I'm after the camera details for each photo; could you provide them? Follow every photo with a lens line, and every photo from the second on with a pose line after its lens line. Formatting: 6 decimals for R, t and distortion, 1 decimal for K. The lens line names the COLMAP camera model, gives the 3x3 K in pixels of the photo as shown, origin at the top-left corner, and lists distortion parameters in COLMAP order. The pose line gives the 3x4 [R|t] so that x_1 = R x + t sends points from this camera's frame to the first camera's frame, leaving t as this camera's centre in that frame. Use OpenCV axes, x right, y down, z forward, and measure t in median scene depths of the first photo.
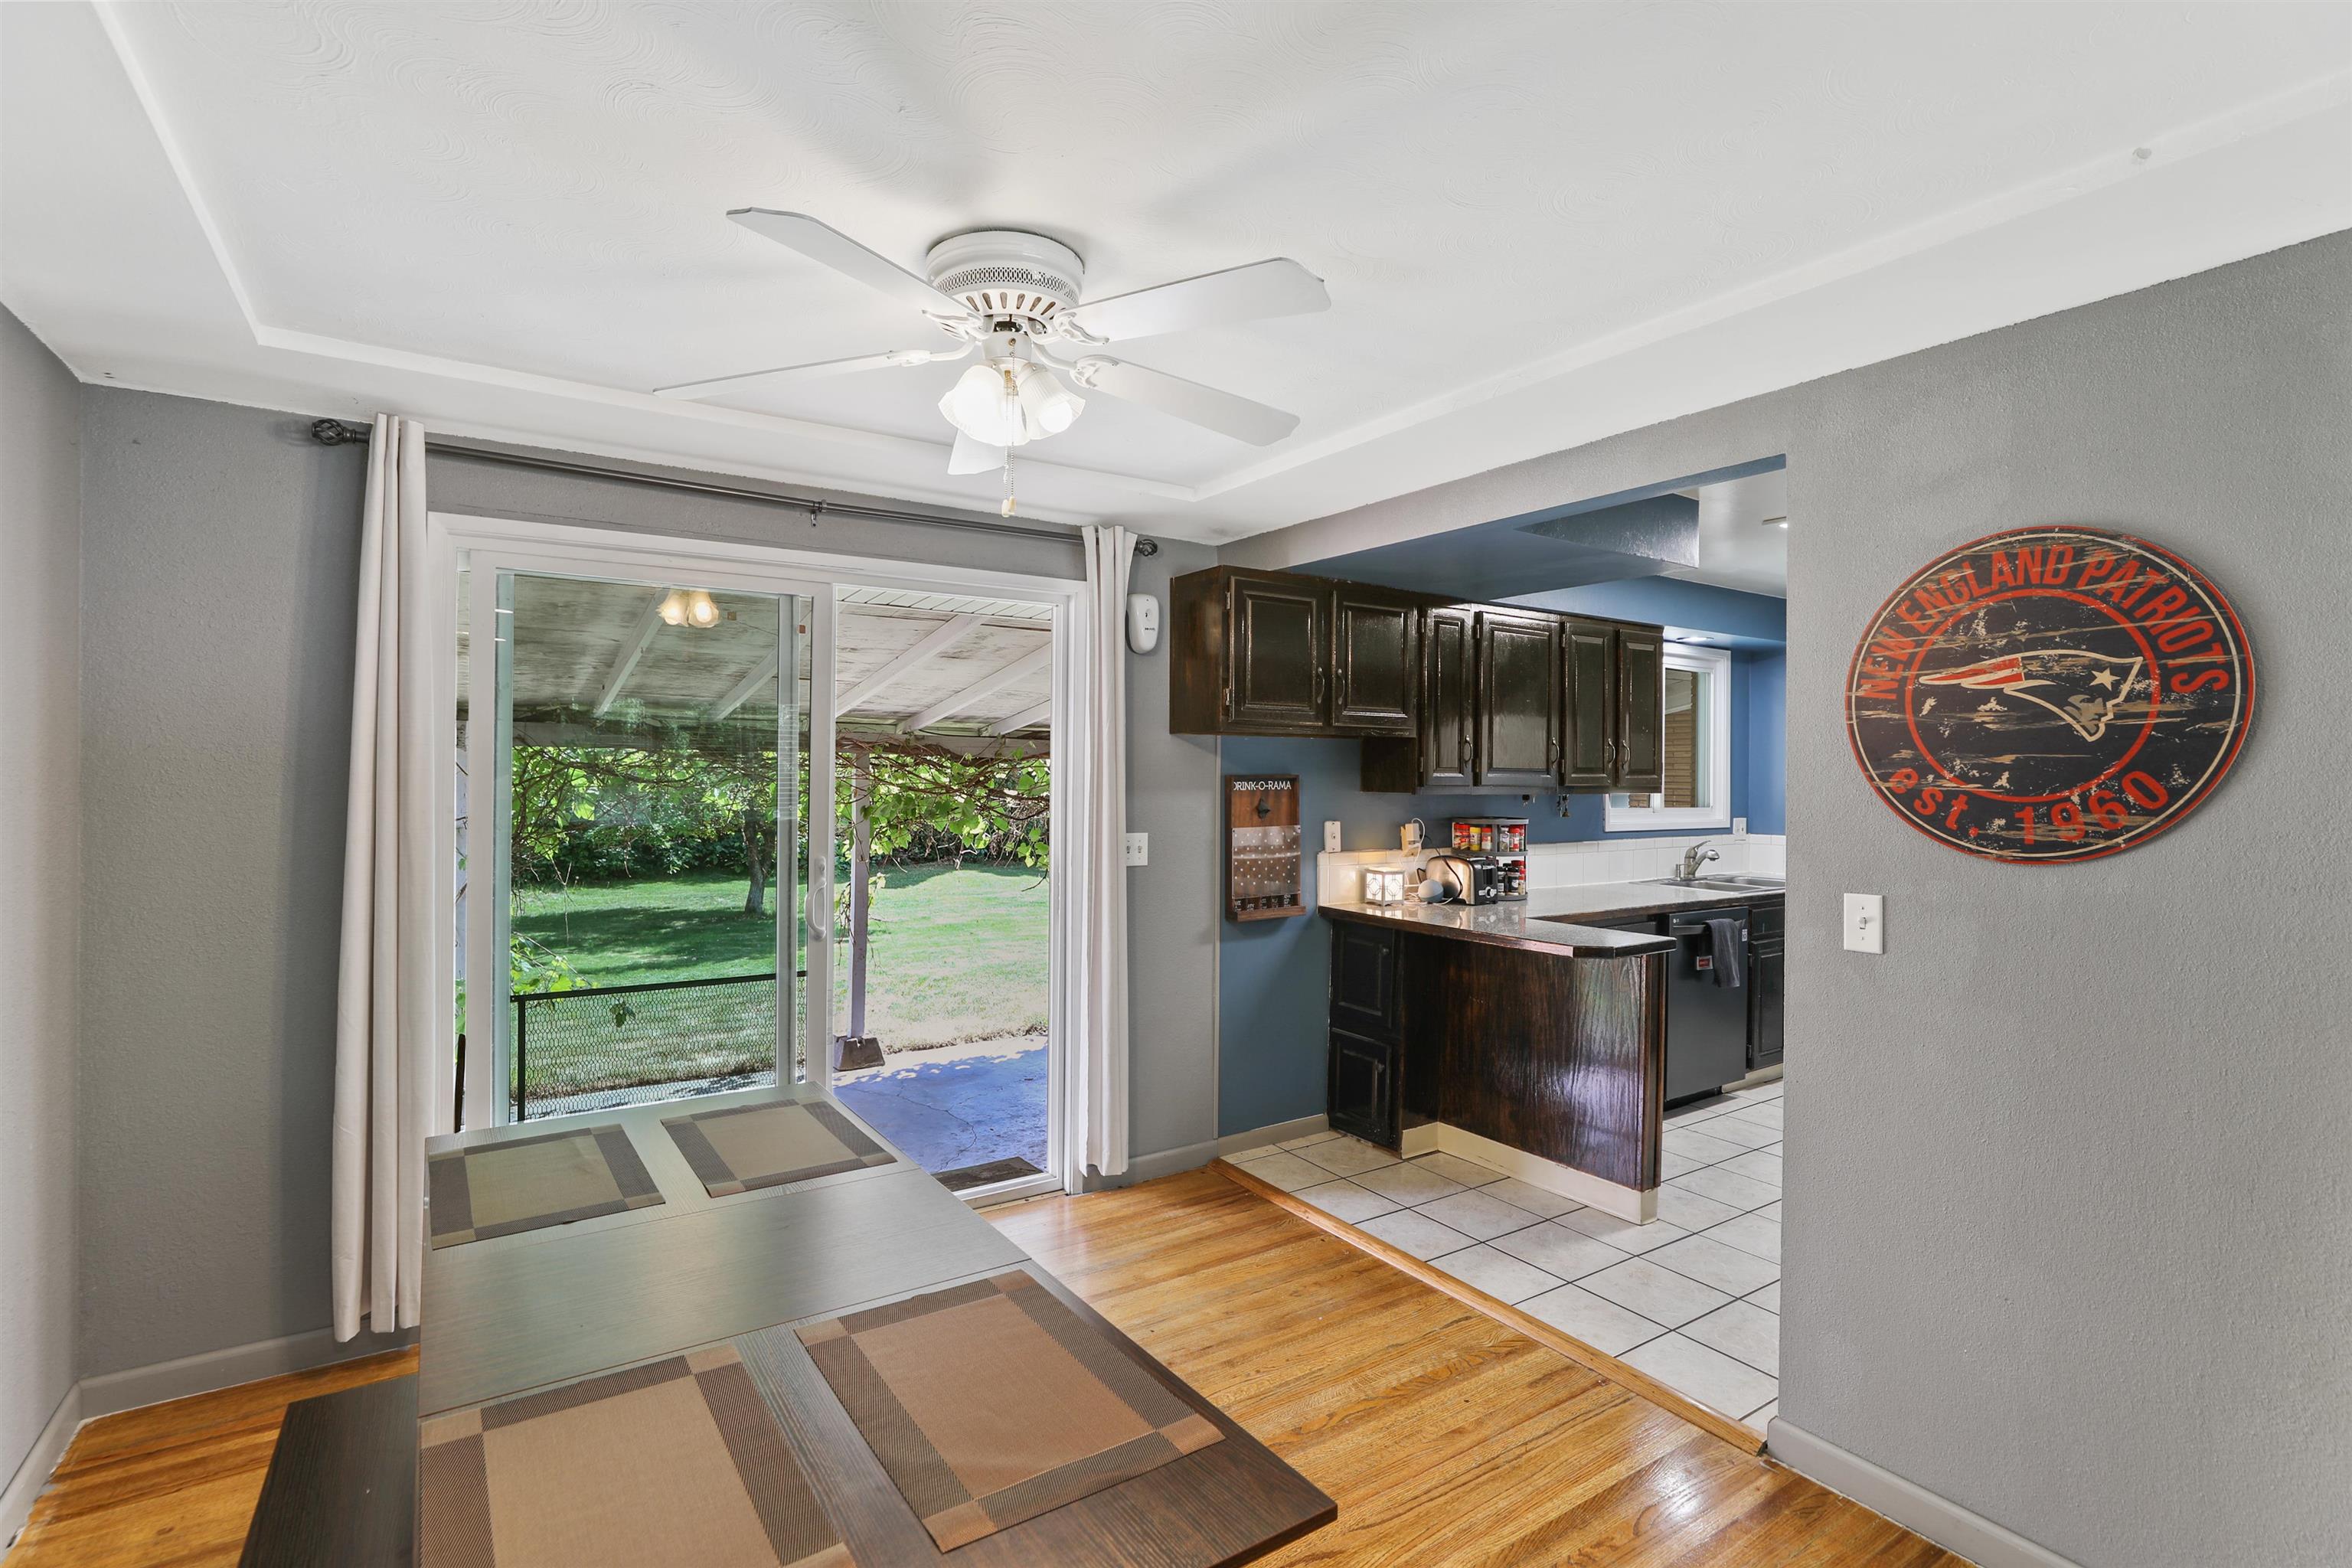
lens RADIAL K [[1136.9, 0, 1182.8], [0, 1136.9, 779.6], [0, 0, 1]] dist [-0.006453, 0.000805]
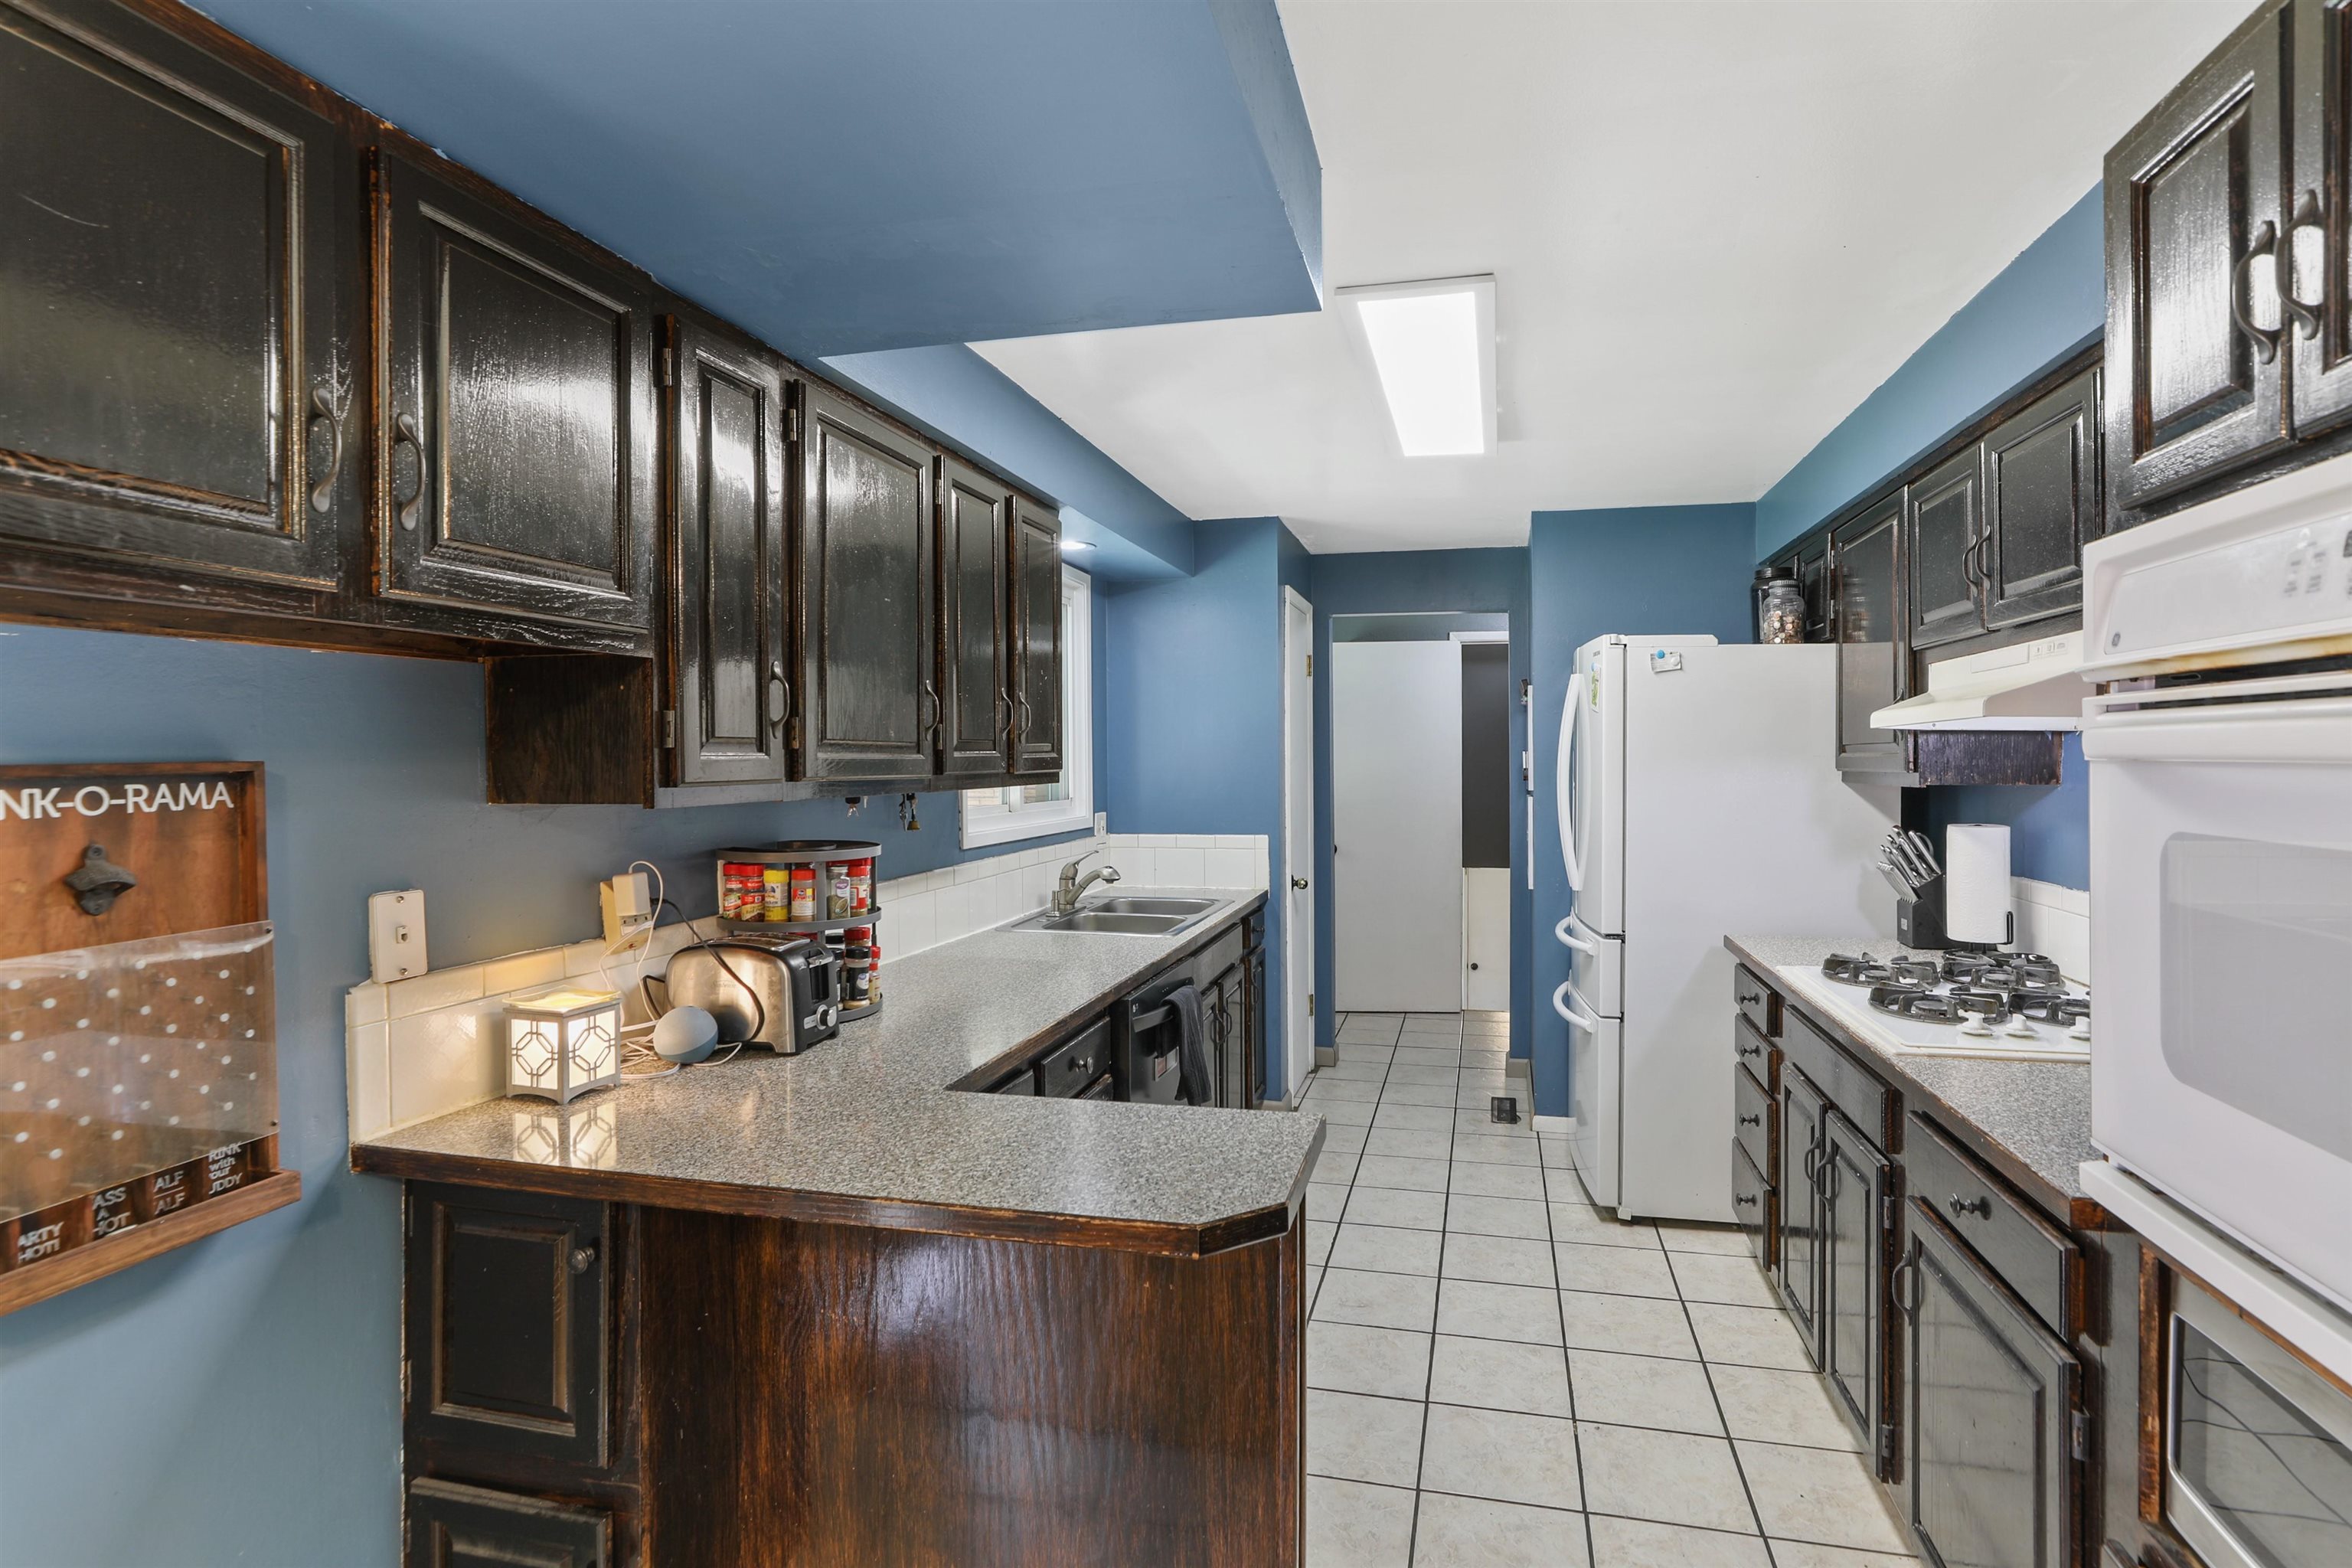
lens RADIAL K [[1136.9, 0, 1191.3], [0, 1136.9, 769.7], [0, 0, 1]] dist [-0.006453, 0.000805]
pose [[0.747743, -0.020642, 0.663667, 0.082459], [0.015874, 0.999787, 0.013212, -0.001866], [-0.663798, 0.000656, 0.747911, 0.567039]]
